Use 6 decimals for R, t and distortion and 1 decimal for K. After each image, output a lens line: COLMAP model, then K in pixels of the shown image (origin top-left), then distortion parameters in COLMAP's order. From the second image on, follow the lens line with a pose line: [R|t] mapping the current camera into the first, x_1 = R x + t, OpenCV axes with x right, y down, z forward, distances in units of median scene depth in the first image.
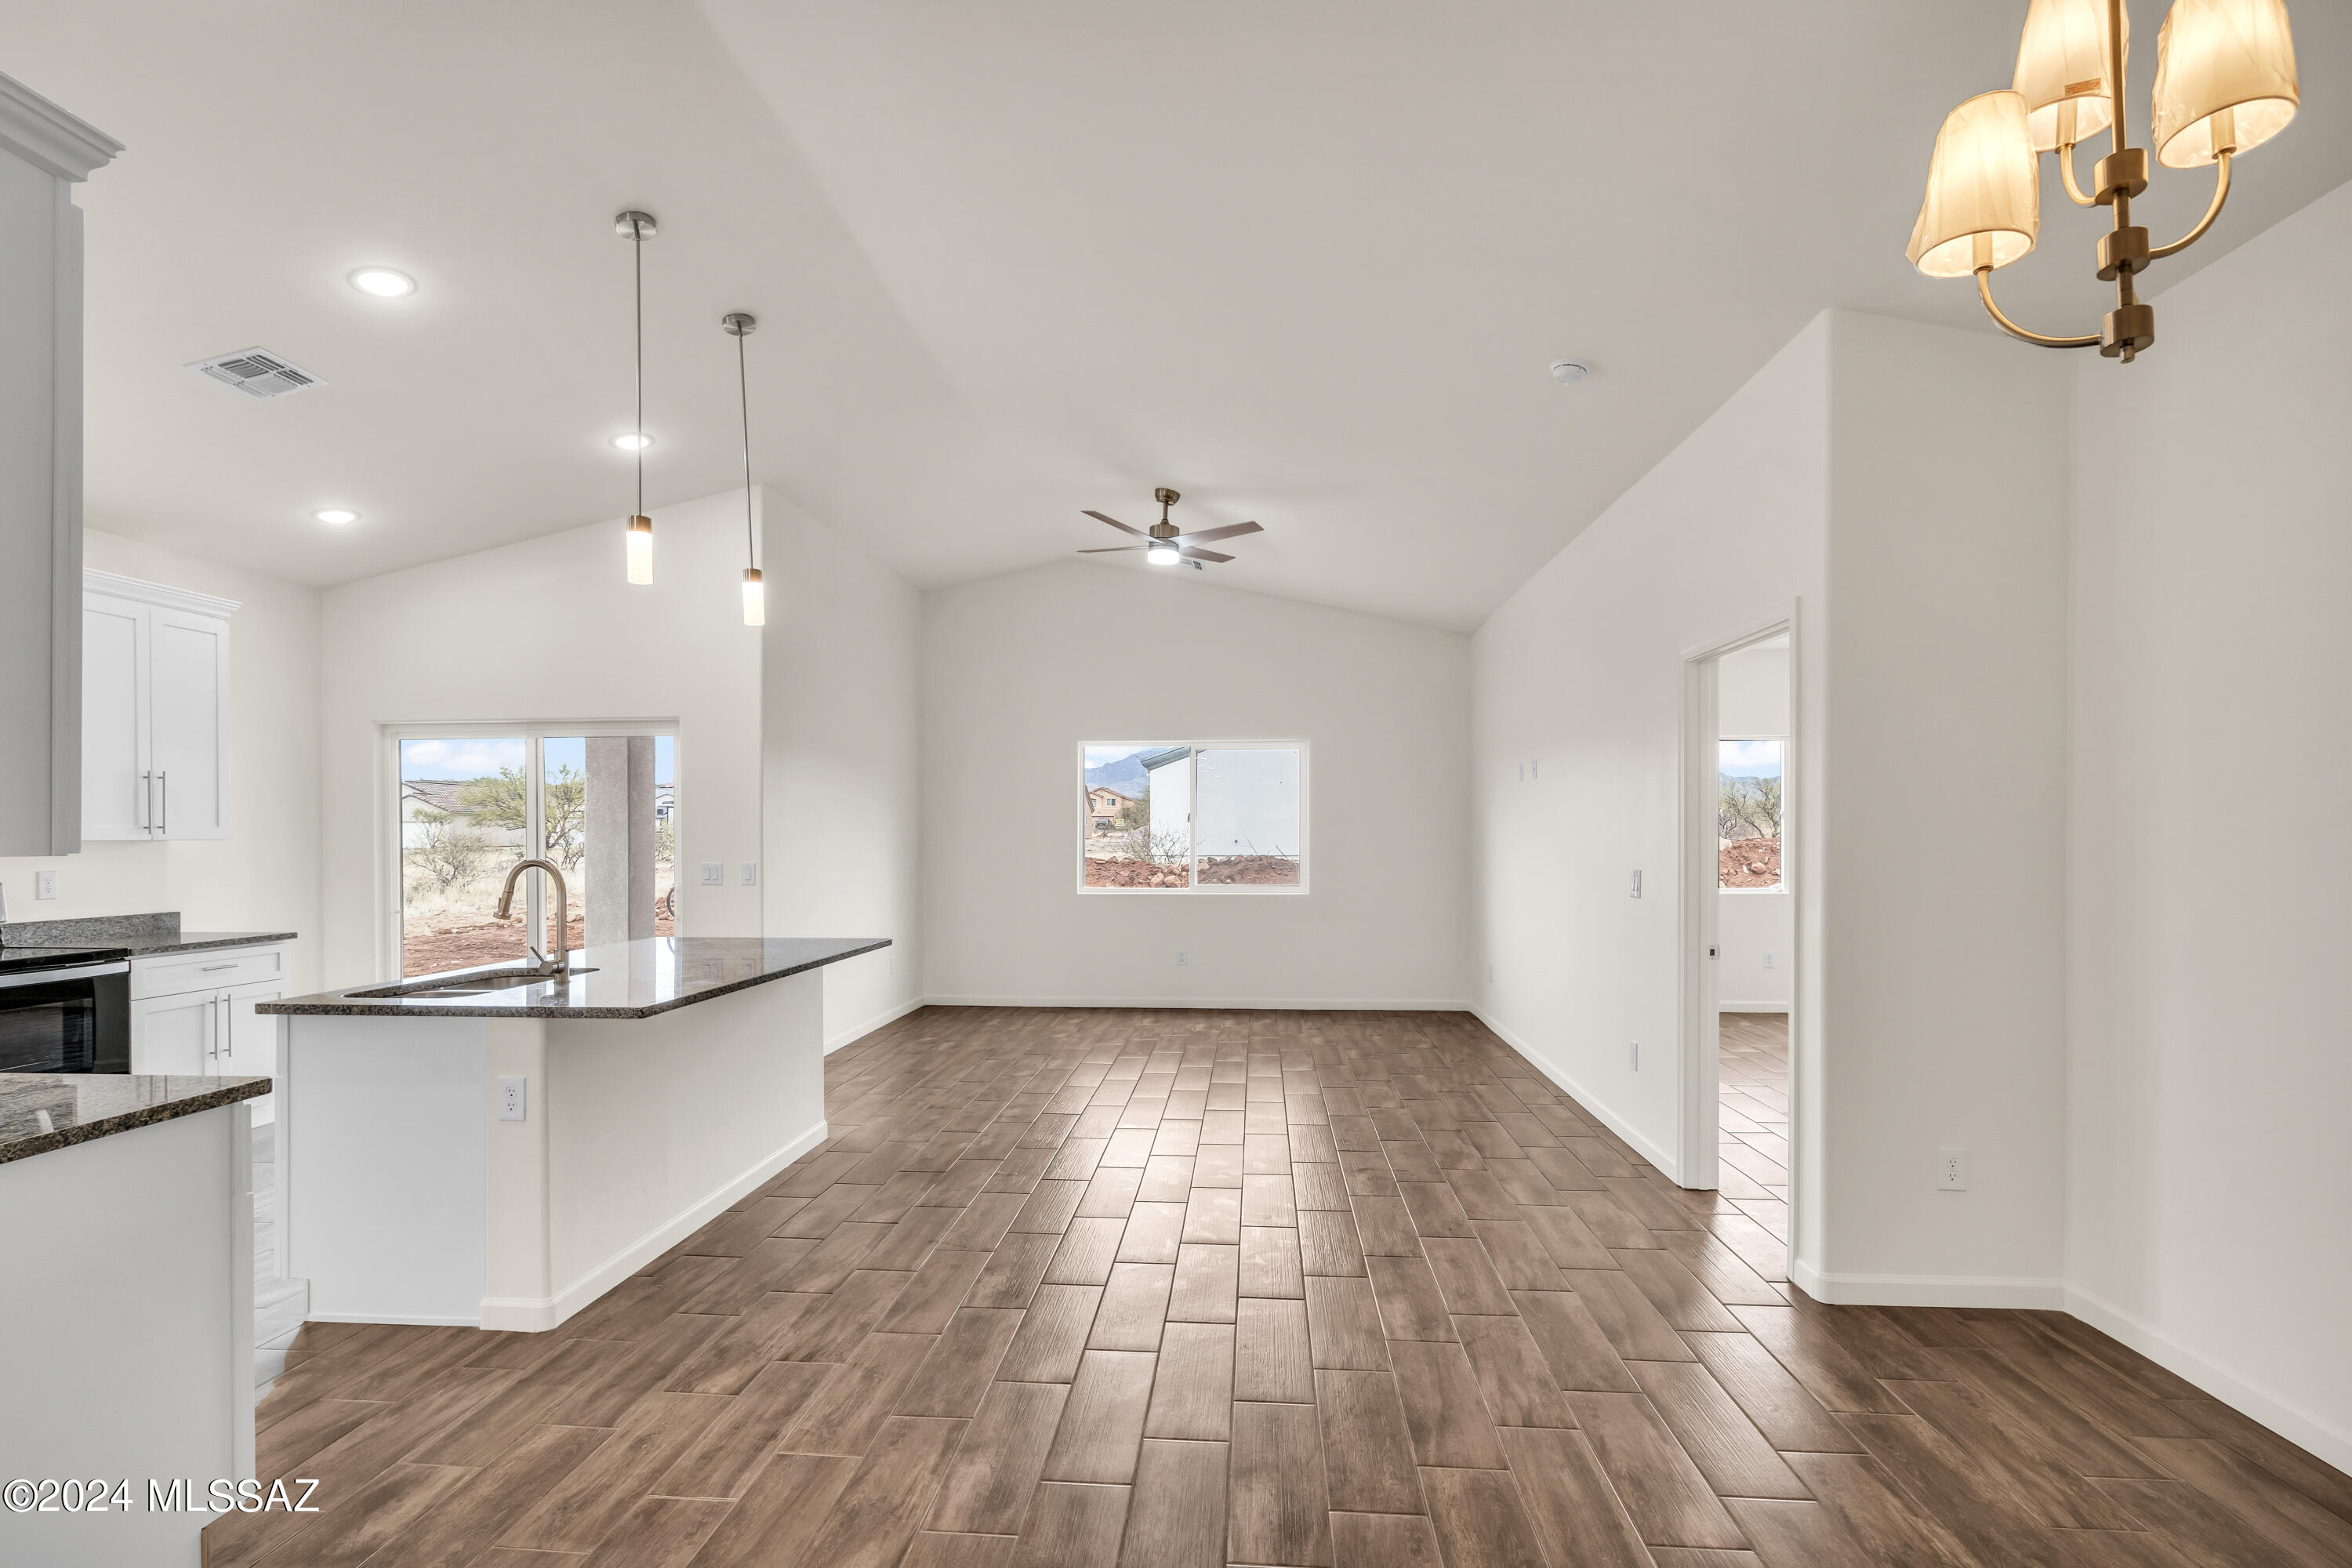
lens RADIAL K [[1085.0, 0, 1170.3], [0, 1085.0, 837.9], [0, 0, 1]] dist [-0.004776, 0.000702]
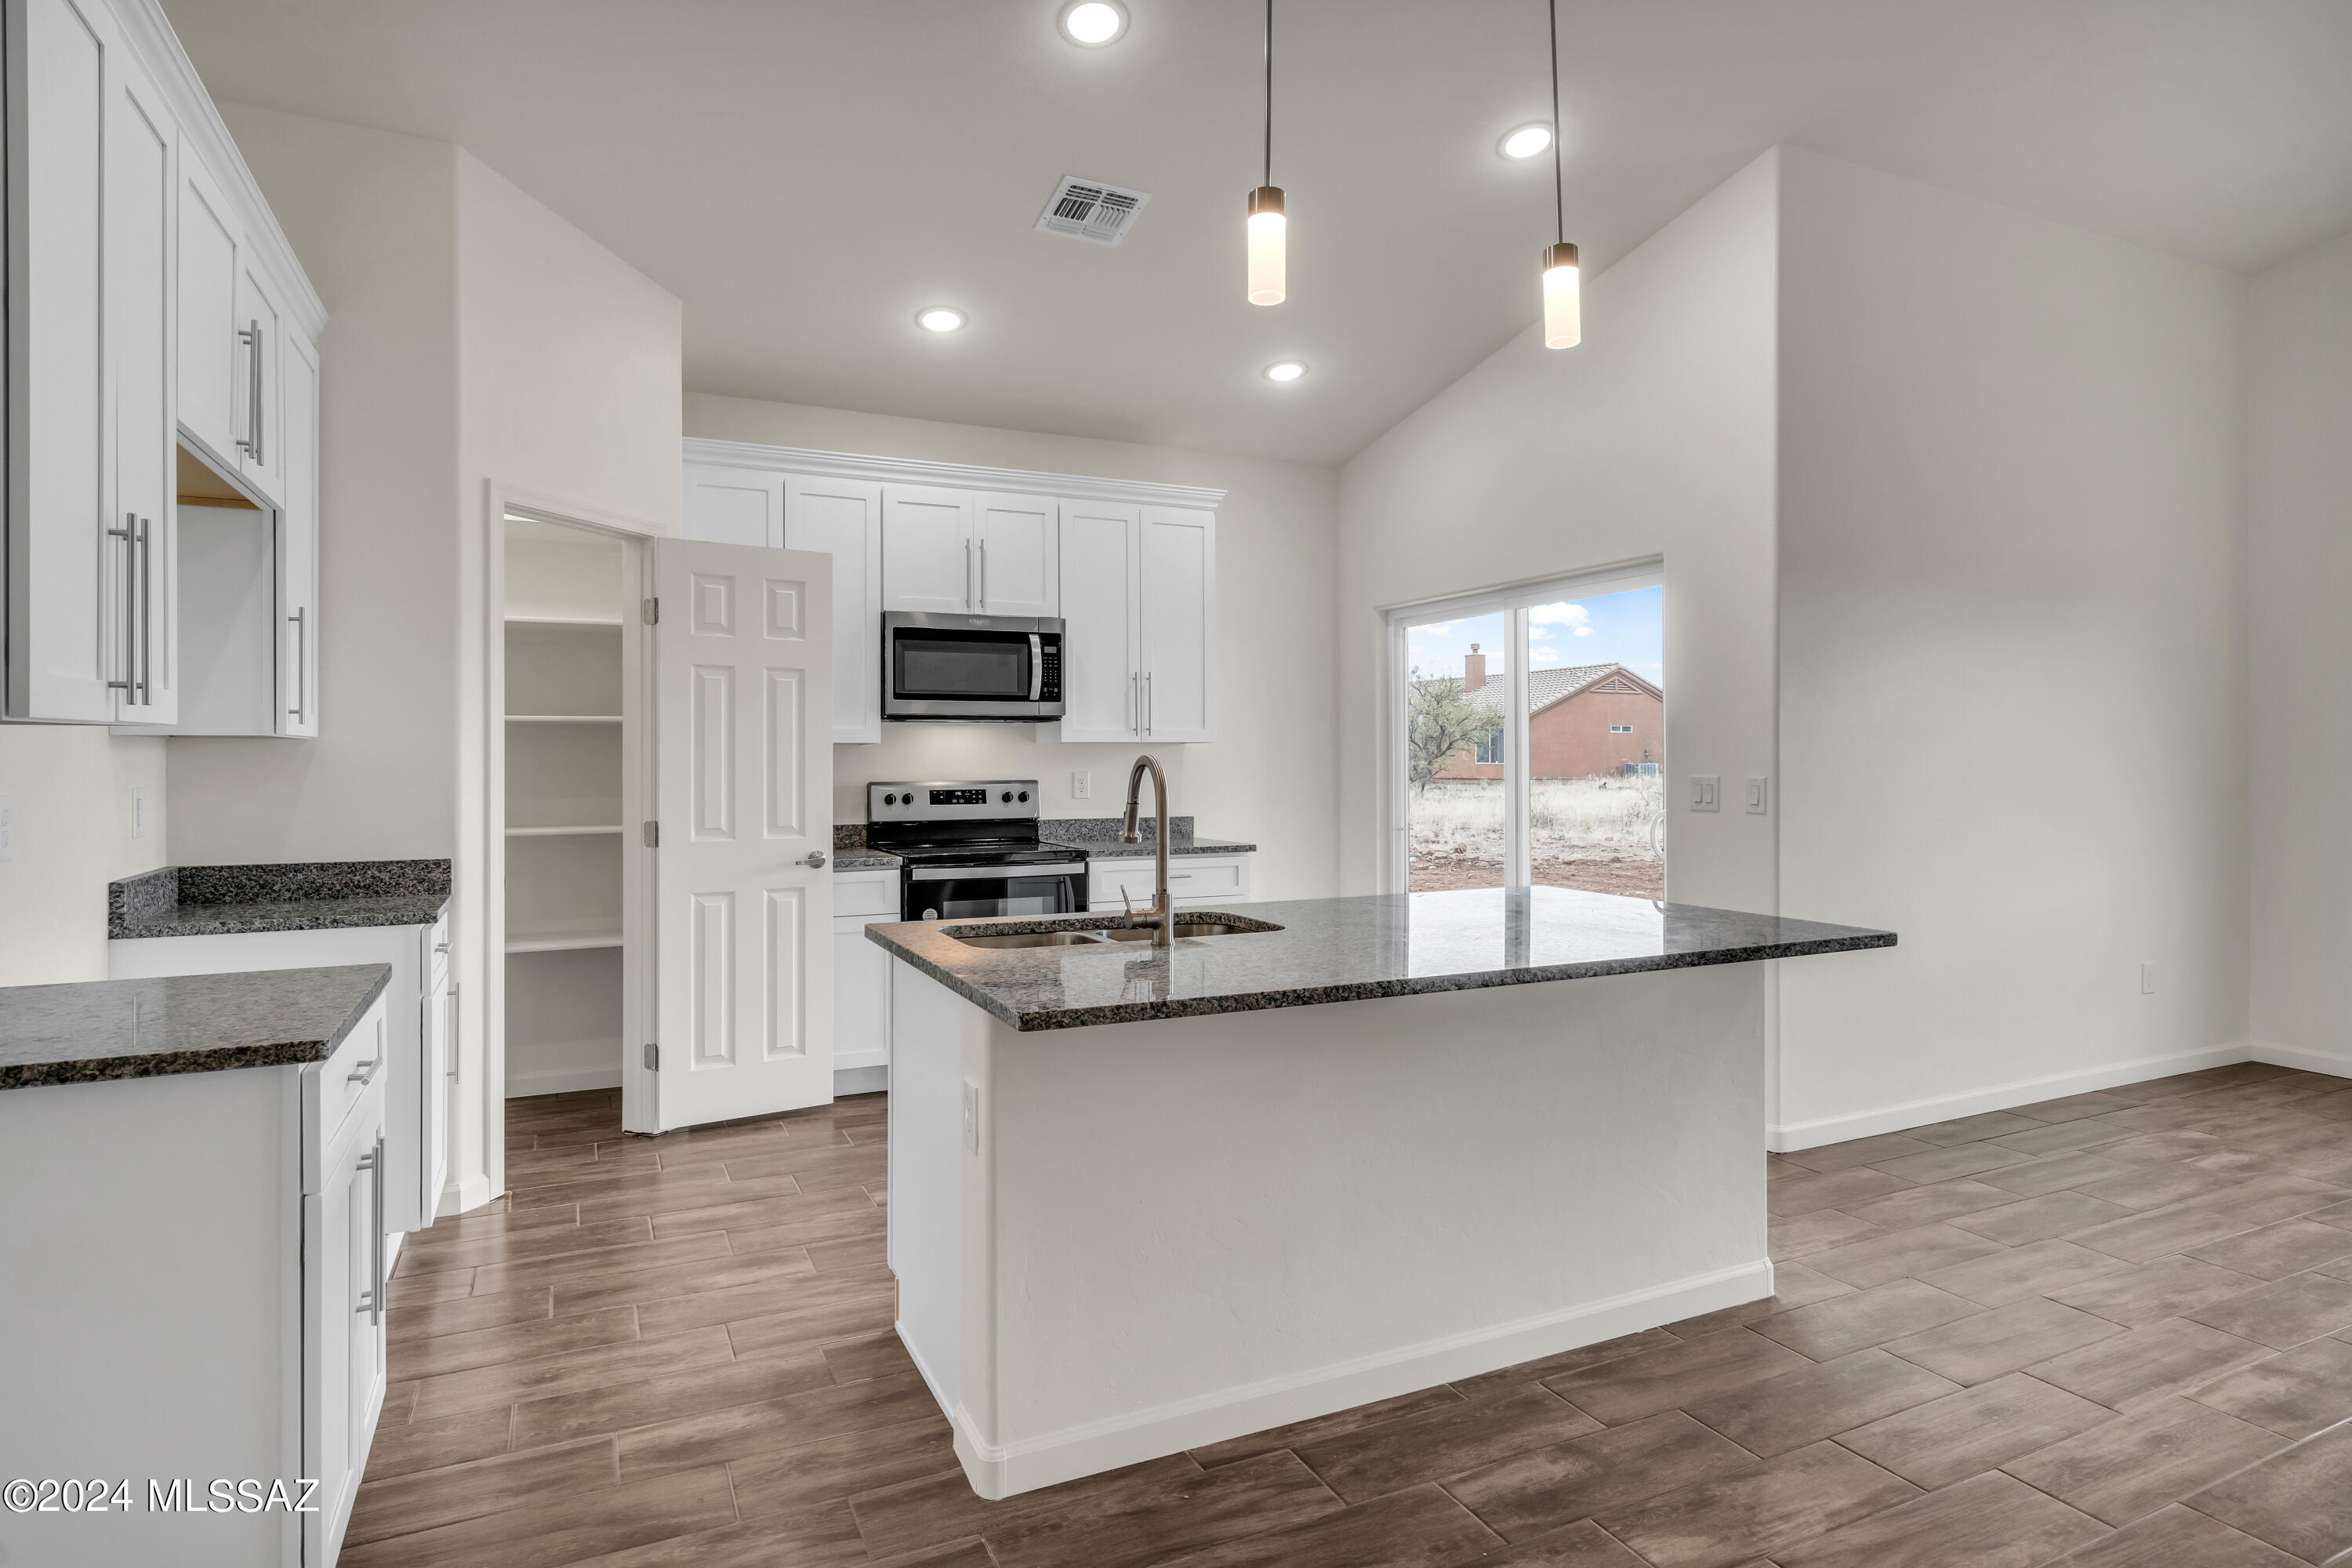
lens RADIAL K [[1257.8, 0, 1173.8], [0, 1257.8, 758.6], [0, 0, 1]] dist [0.002260, 0.000457]
pose [[0.502411, 0.002749, -0.864625, 0.080060], [-0.000955, 0.999996, 0.002625, 0.016230], [0.864628, -0.000493, 0.502412, 0.521853]]
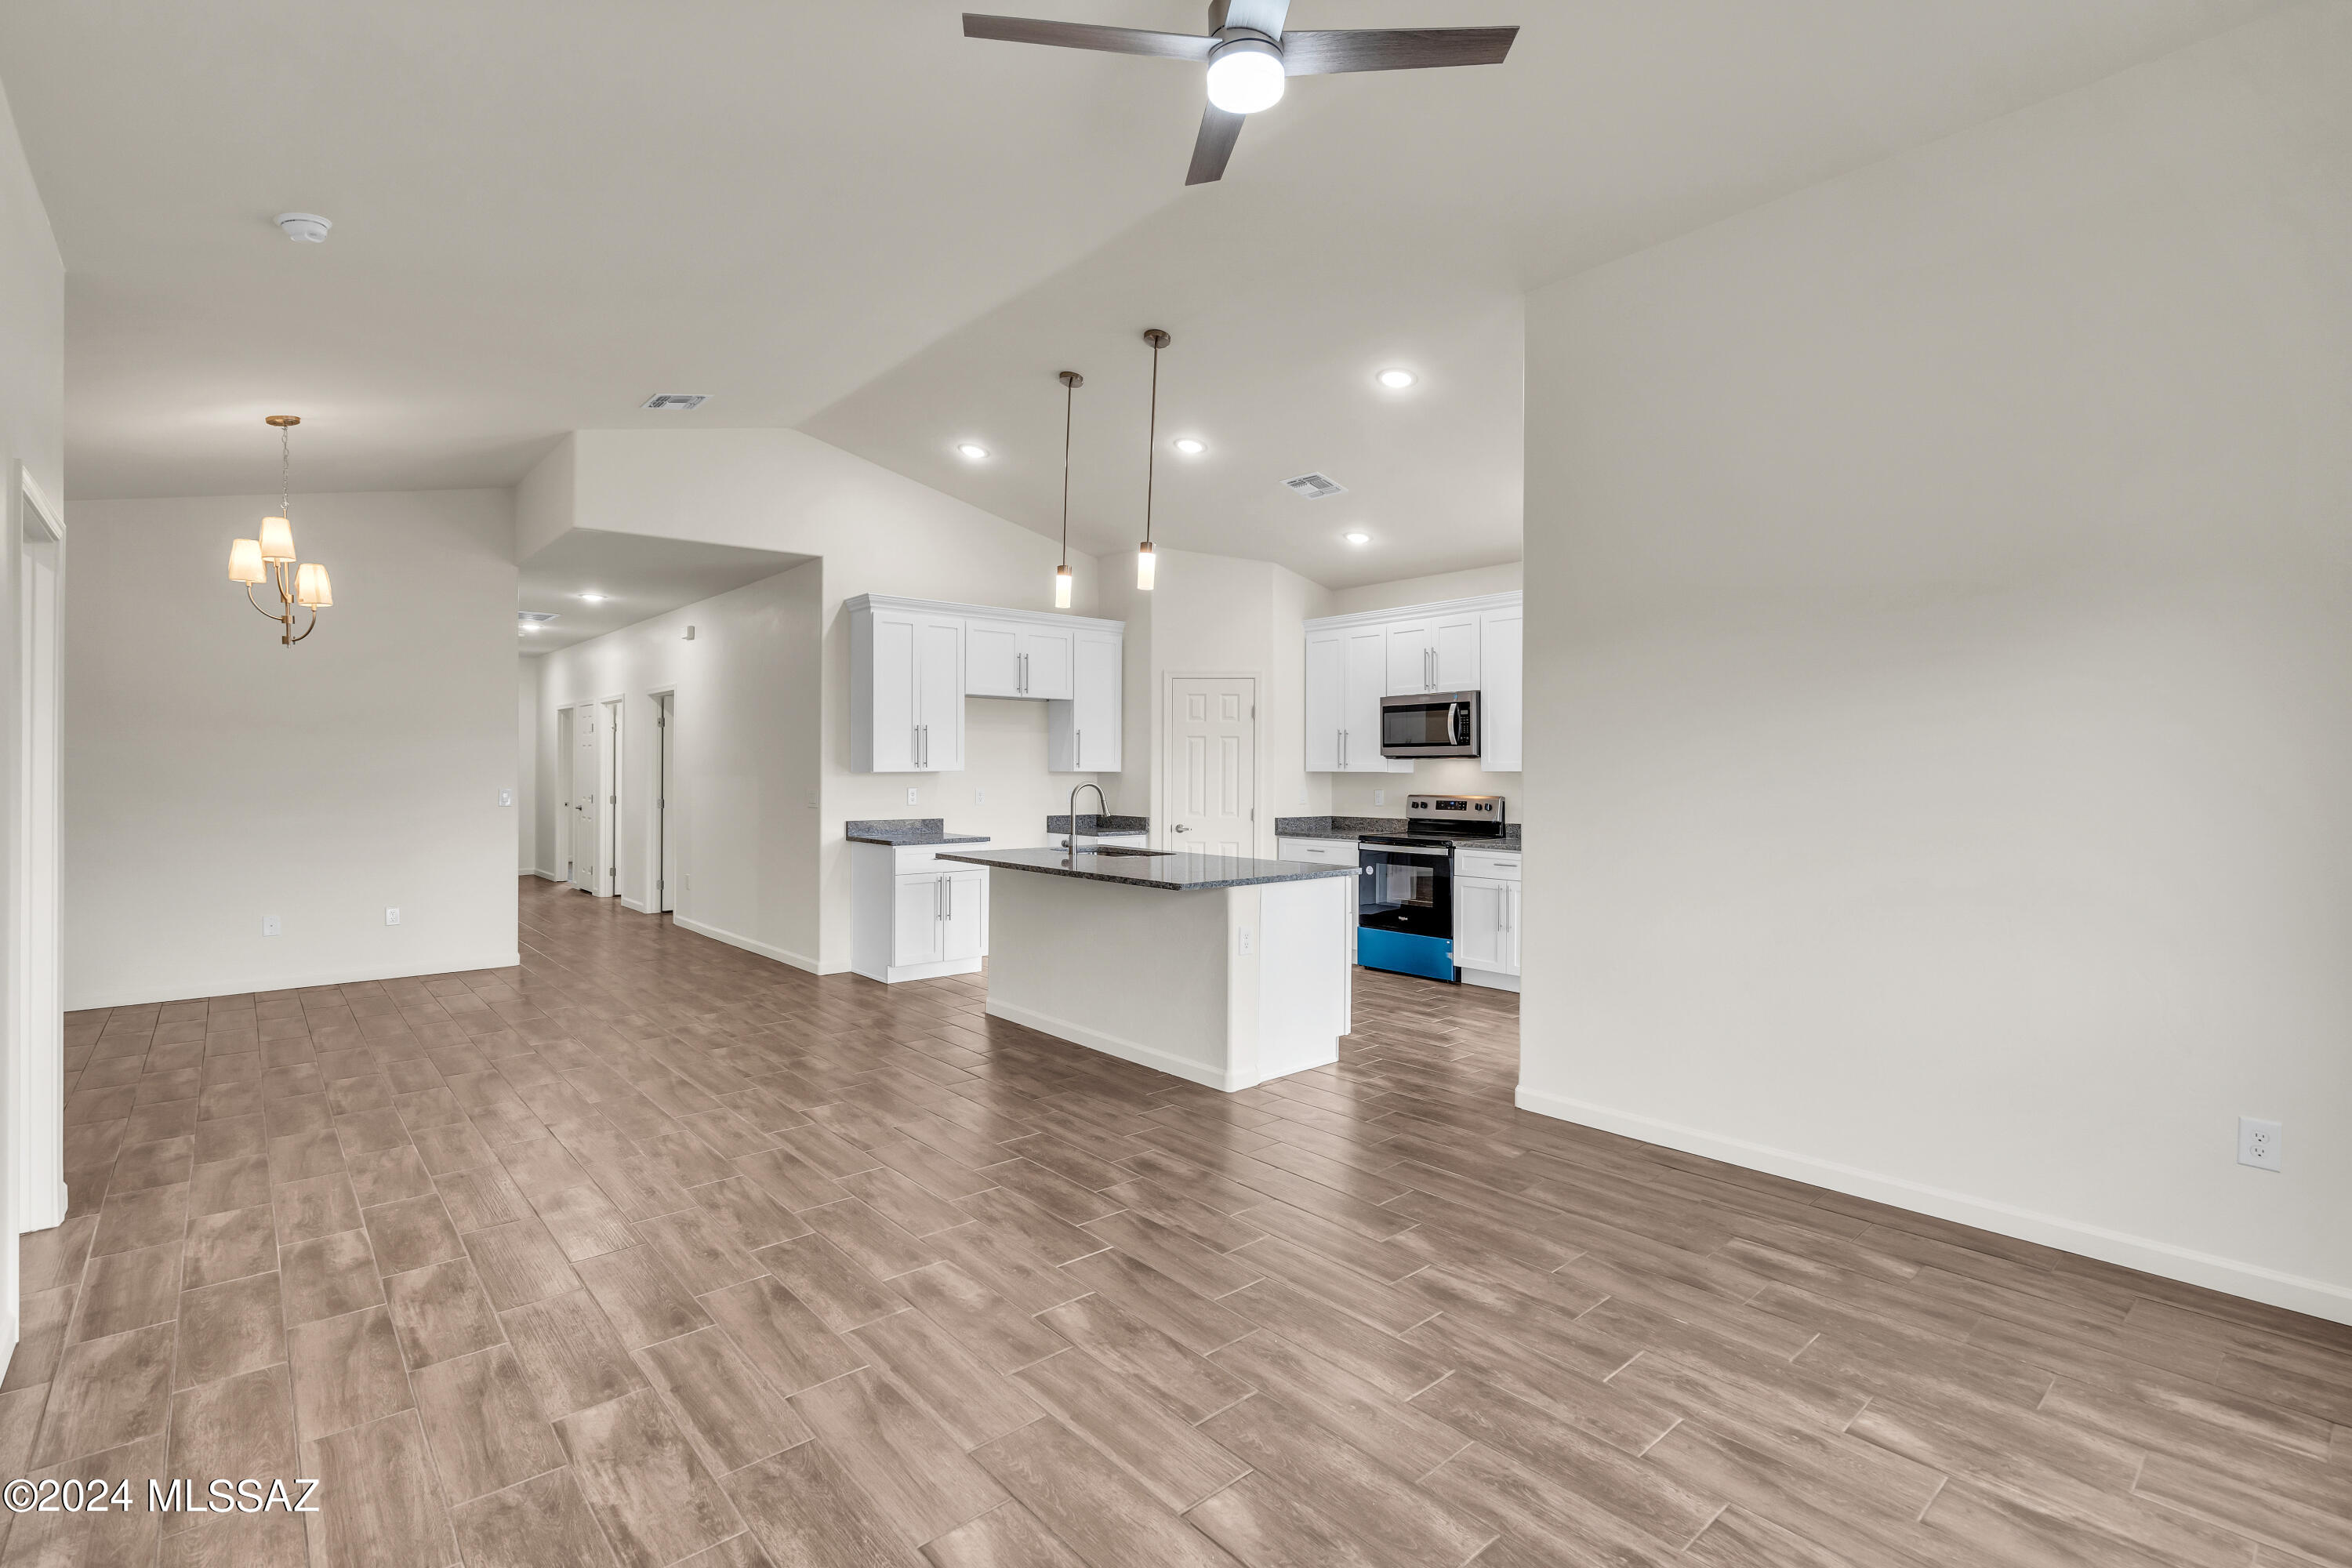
lens RADIAL K [[1085.0, 0, 1170.8], [0, 1085.0, 760.3], [0, 0, 1]] dist [-0.004776, 0.000702]
pose [[-0.701167, -0.005735, -0.712974, 0.457252], [-0.001814, 0.999979, -0.006260, -0.003347], [0.712995, -0.003096, -0.701163, 1.926956]]
